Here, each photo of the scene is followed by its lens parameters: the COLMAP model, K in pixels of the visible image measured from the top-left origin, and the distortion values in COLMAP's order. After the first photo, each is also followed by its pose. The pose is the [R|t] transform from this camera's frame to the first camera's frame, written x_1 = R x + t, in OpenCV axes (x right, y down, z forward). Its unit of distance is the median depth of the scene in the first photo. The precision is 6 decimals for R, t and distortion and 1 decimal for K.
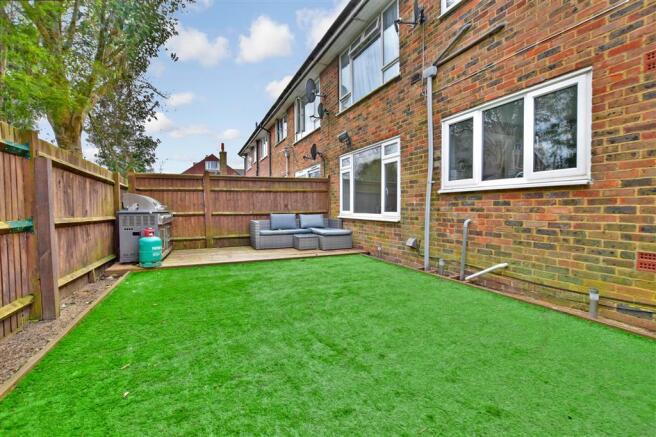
lens RADIAL K [[301.3, 0, 324.9], [0, 301.3, 217.8], [0, 0, 1]] dist [-0.004812, 0.000505]
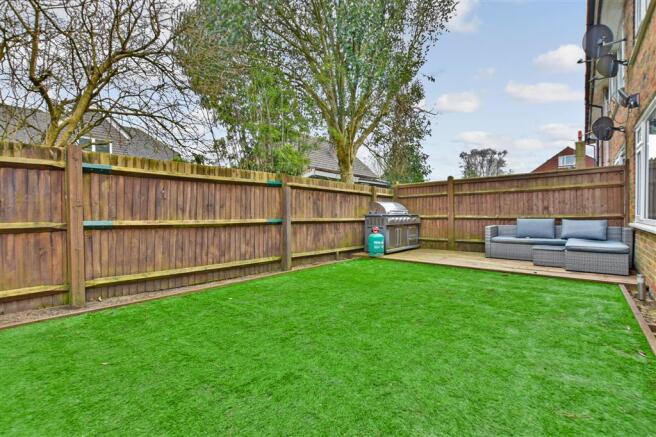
lens RADIAL K [[301.3, 0, 324.9], [0, 301.3, 217.8], [0, 0, 1]] dist [-0.004812, 0.000505]
pose [[0.409908, 0.013510, -0.912027, 0.376638], [-0.023804, 0.999708, 0.004111, -0.005401], [0.911816, 0.020025, 0.410110, 0.172609]]
